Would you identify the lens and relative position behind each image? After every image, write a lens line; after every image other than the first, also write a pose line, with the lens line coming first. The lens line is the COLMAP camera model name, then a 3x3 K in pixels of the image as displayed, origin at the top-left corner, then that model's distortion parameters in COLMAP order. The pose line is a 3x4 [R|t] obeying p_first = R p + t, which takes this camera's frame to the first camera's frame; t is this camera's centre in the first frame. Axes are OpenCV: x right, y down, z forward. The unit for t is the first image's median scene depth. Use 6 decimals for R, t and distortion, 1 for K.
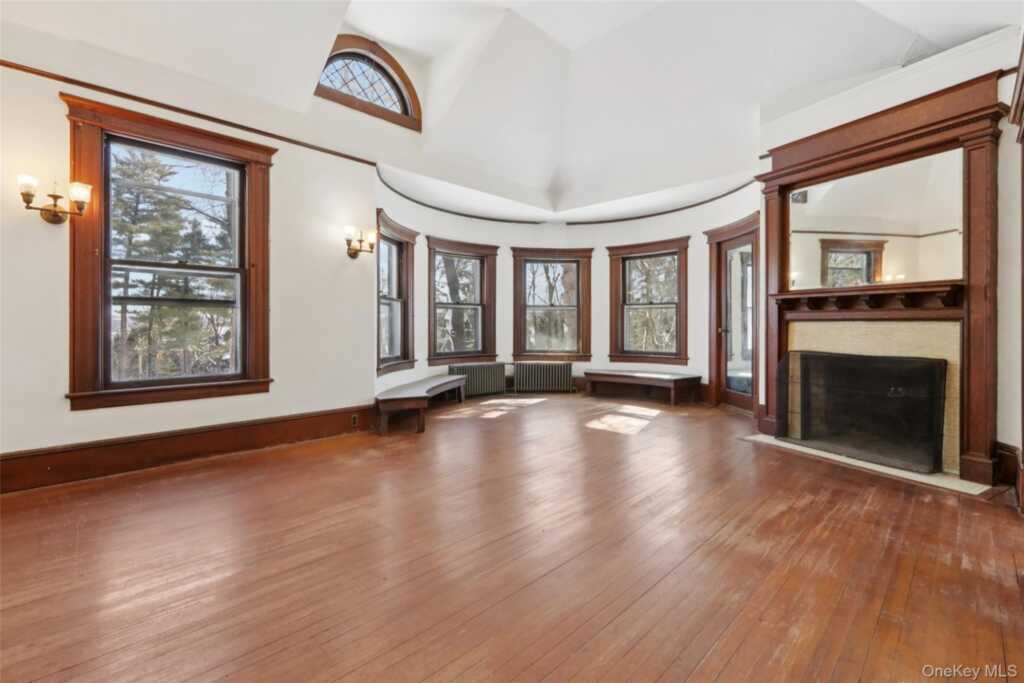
lens RADIAL K [[464.5, 0, 499.9], [0, 464.5, 325.9], [0, 0, 1]] dist [-0.020136, 0.000127]
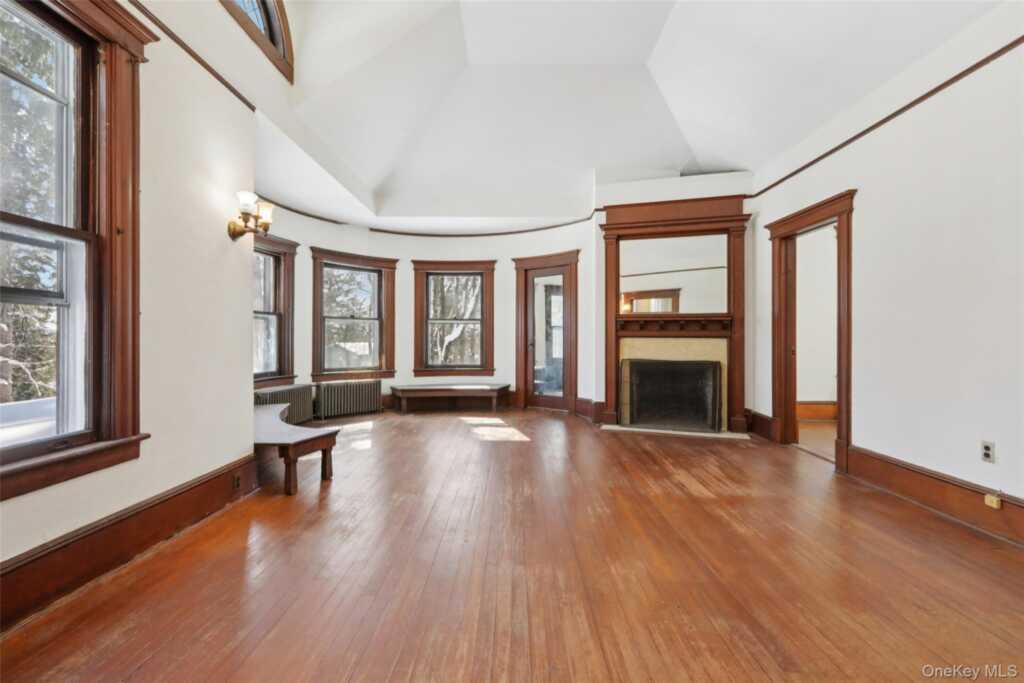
lens RADIAL K [[466.7, 0, 517.7], [0, 466.7, 337.7], [0, 0, 1]] dist [-0.022219, -0.000009]
pose [[0.700223, 0.004686, 0.713908, -0.390145], [-0.001670, 0.999986, -0.004926, -0.001509], [-0.713922, 0.002257, 0.700222, 0.185787]]
